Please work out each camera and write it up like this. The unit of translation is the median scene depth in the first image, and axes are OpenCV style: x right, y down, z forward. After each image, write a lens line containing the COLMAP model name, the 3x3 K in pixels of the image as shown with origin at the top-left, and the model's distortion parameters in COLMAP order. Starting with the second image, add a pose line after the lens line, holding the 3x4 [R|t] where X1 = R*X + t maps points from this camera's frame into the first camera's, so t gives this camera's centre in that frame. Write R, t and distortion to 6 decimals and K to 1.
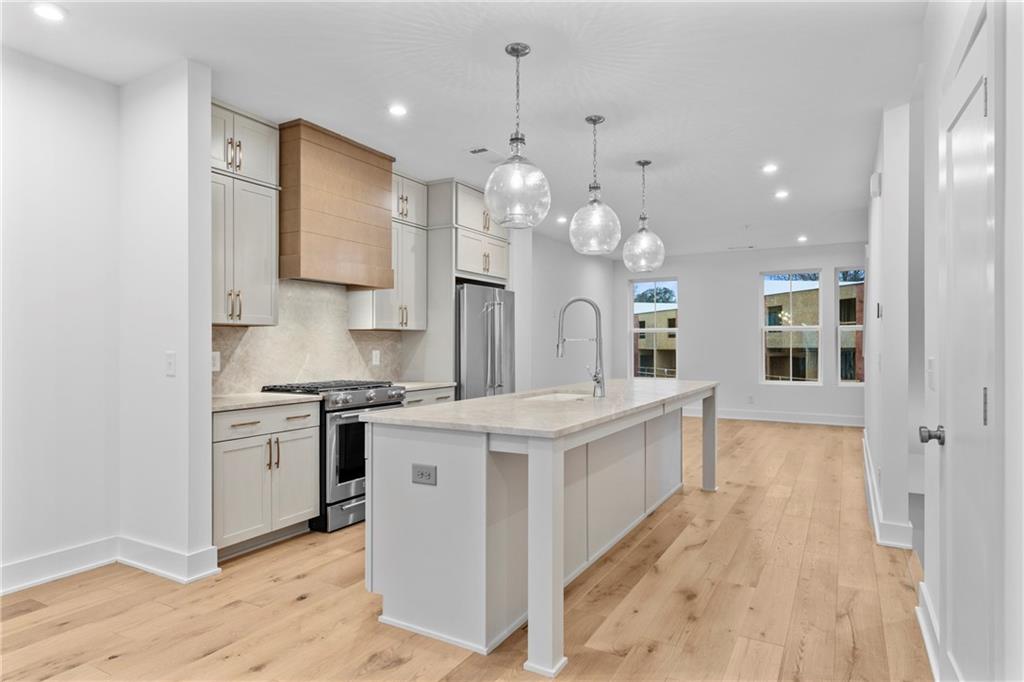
lens RADIAL K [[590.2, 0, 512.0], [0, 590.2, 344.8], [0, 0, 1]] dist [-0.000633, -0.001134]
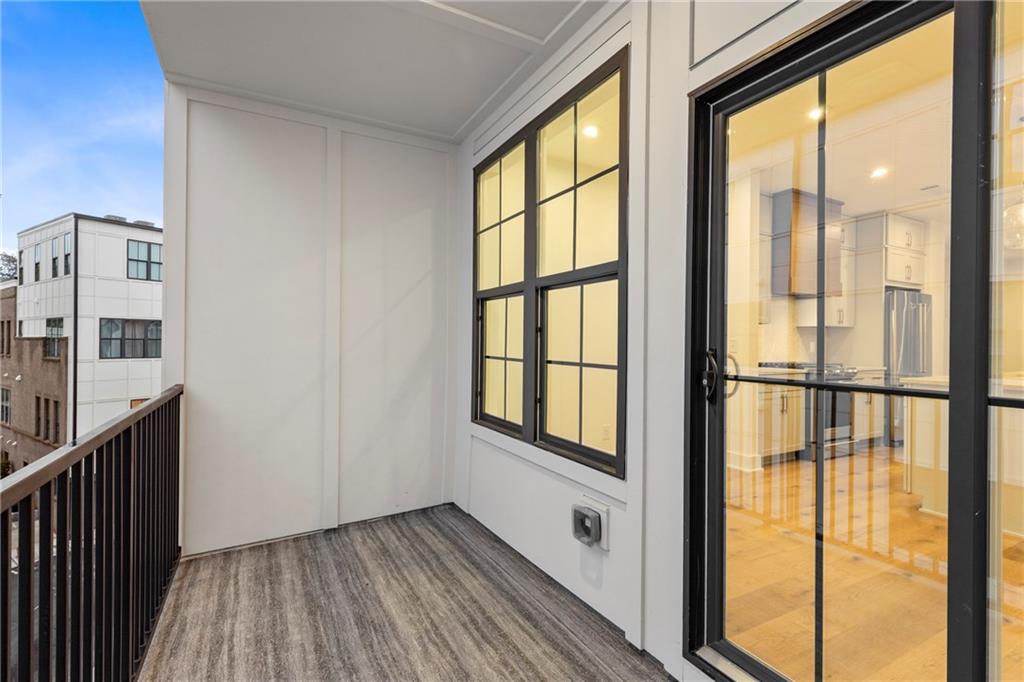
lens RADIAL K [[469.5, 0, 510.8], [0, 469.5, 342.3], [0, 0, 1]] dist [0.003385, -0.000019]
pose [[0.844639, 0.009961, -0.535244, -0.276303], [-0.009844, 0.999947, 0.003075, 0.016579], [0.535246, 0.002672, 0.844692, -0.364956]]
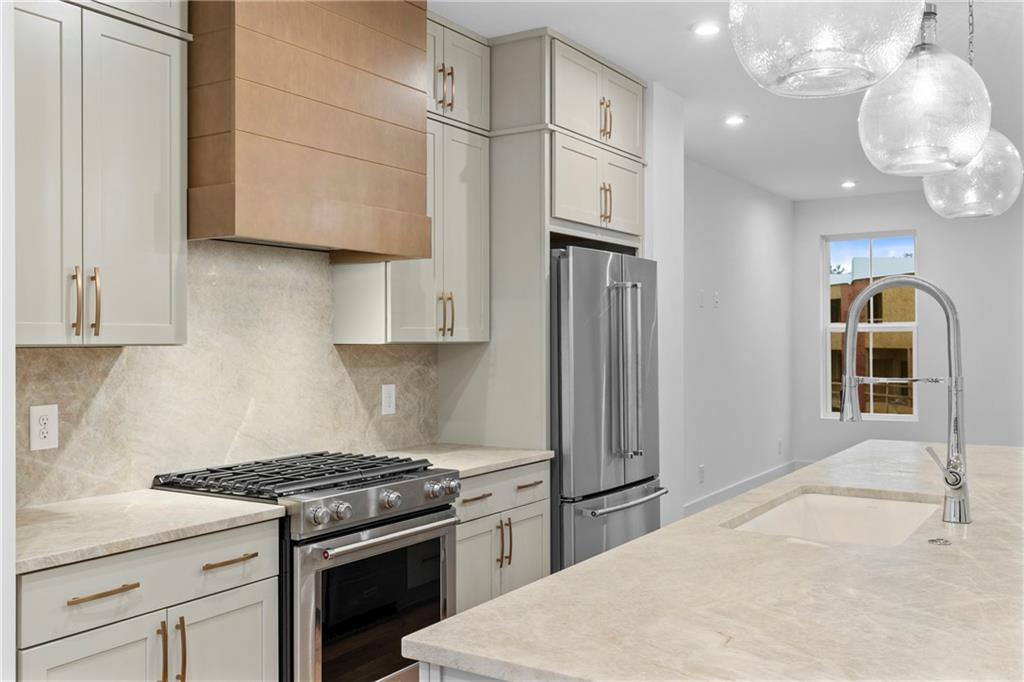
lens RADIAL K [[925.5, 0, 510.3], [0, 925.5, 336.8], [0, 0, 1]] dist [-0.009512, 0.021277]
pose [[0.998201, -0.003229, -0.059864, -0.097667], [0.002971, 0.999986, -0.004403, -0.030697], [0.059877, 0.004218, 0.998197, 0.281646]]
